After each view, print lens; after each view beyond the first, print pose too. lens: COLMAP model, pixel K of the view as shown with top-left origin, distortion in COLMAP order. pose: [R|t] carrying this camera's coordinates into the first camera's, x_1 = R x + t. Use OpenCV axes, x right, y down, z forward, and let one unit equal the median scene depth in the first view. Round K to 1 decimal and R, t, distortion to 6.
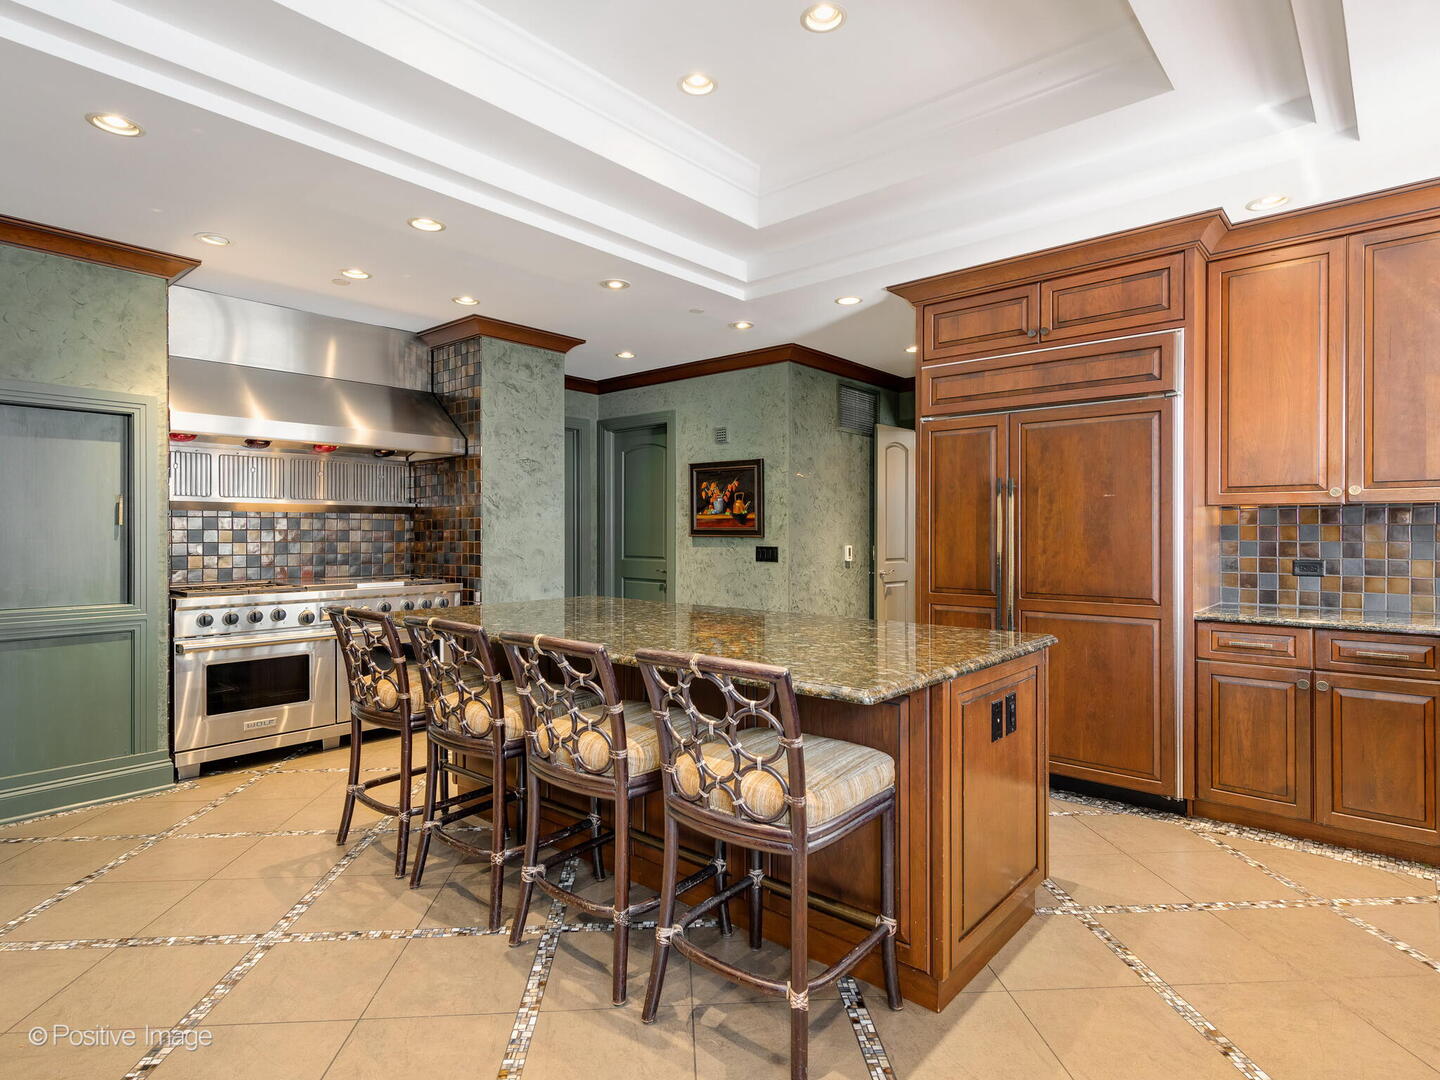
lens RADIAL K [[775.4, 0, 722.4], [0, 775.4, 534.7], [0, 0, 1]] dist [0.006547, -0.001425]
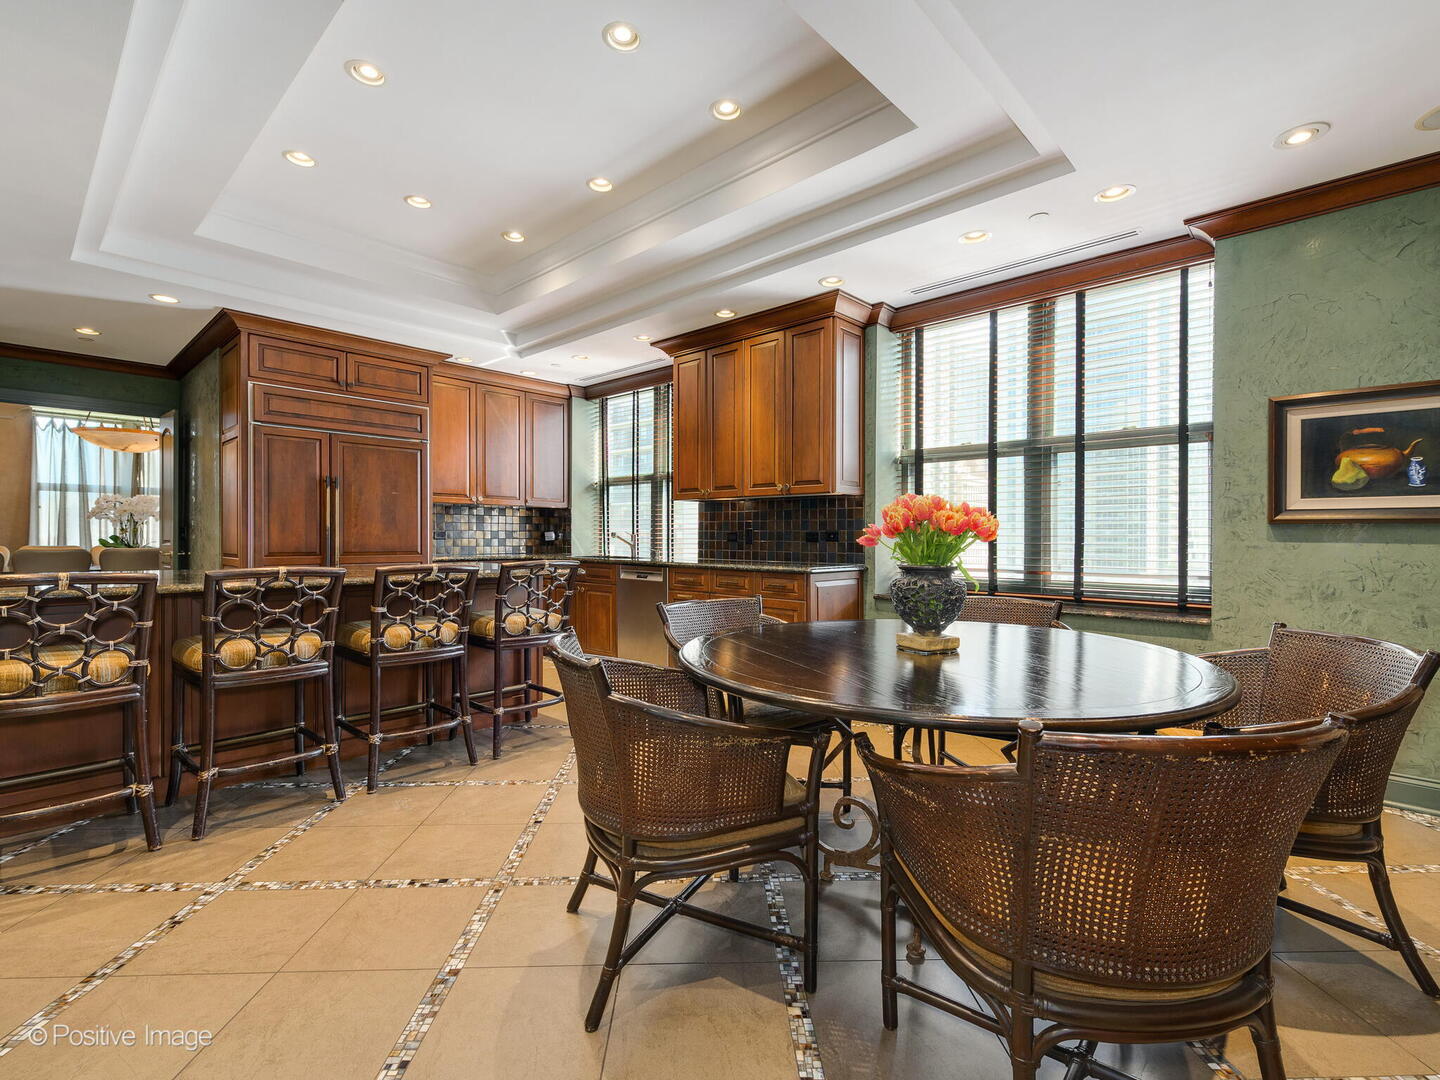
lens RADIAL K [[671.4, 0, 723.2], [0, 671.4, 541.2], [0, 0, 1]] dist [0.011134, -0.002266]
pose [[0.029535, -0.008336, 0.999529, -0.810069], [-0.003568, 0.999958, 0.008445, 0.034089], [-0.999557, -0.003815, 0.029504, 0.183737]]
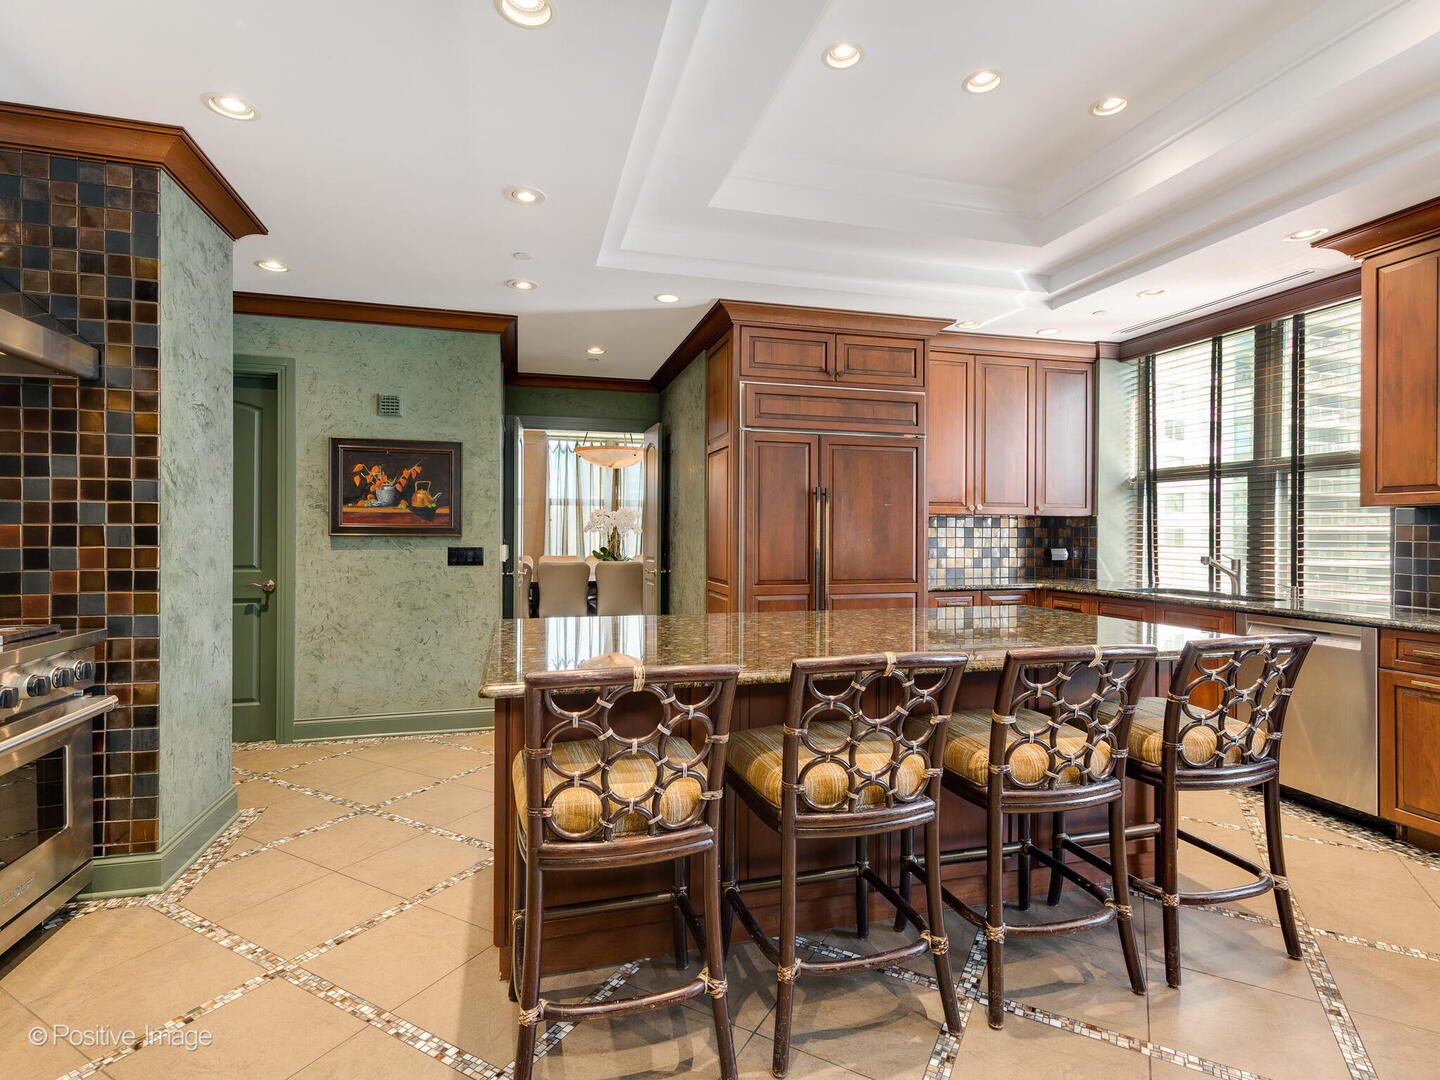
lens RADIAL K [[724.2, 0, 716.5], [0, 724.2, 534.3], [0, 0, 1]] dist [0.010644, 0.000451]
pose [[0.548283, -0.002036, 0.836290, -0.603149], [-0.000997, 0.999995, 0.003089, -0.002228], [-0.836292, -0.002528, 0.548278, 0.455730]]
